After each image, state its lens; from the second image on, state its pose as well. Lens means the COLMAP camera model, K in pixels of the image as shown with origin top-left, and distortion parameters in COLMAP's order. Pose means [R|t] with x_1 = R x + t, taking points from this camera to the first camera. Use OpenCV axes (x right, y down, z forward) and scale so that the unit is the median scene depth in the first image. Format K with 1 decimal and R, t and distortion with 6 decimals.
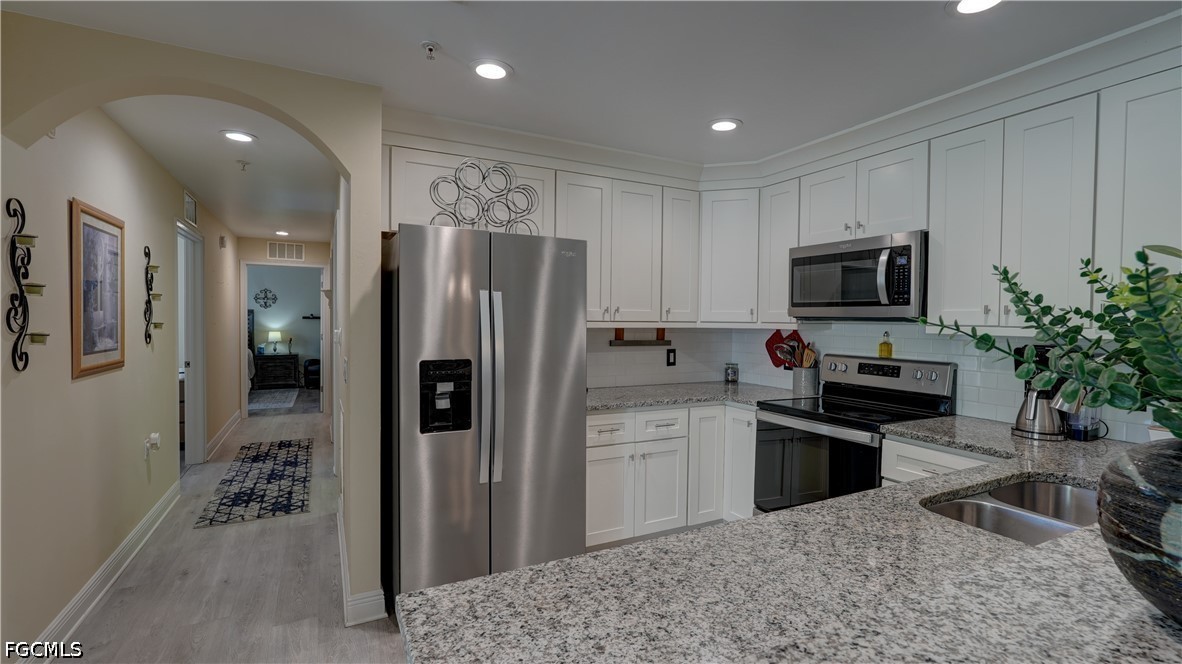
lens RADIAL K [[521.1, 0, 591.0], [0, 521.1, 332.0], [0, 0, 1]] dist [-0.017482, 0.009709]
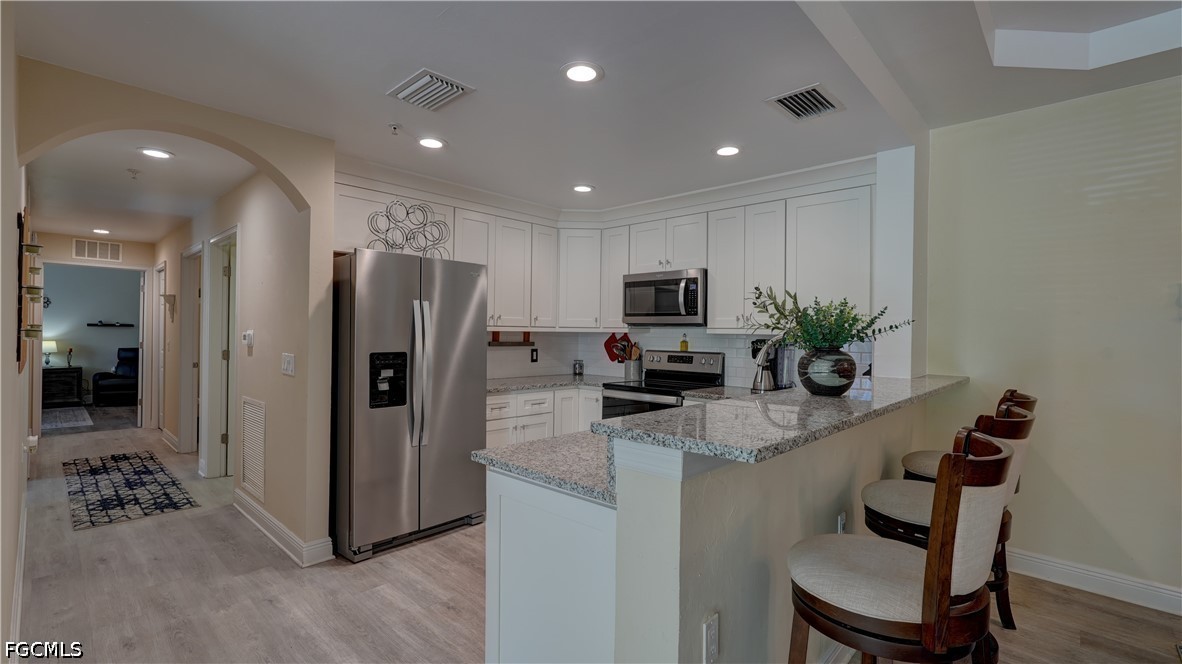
lens RADIAL K [[521.1, 0, 591.0], [0, 521.1, 332.0], [0, 0, 1]] dist [-0.017482, 0.009709]
pose [[0.942790, 0.002317, 0.333380, -0.178654], [0.005289, 0.999746, -0.021906, 0.025847], [-0.333346, 0.022416, 0.942538, -0.313805]]
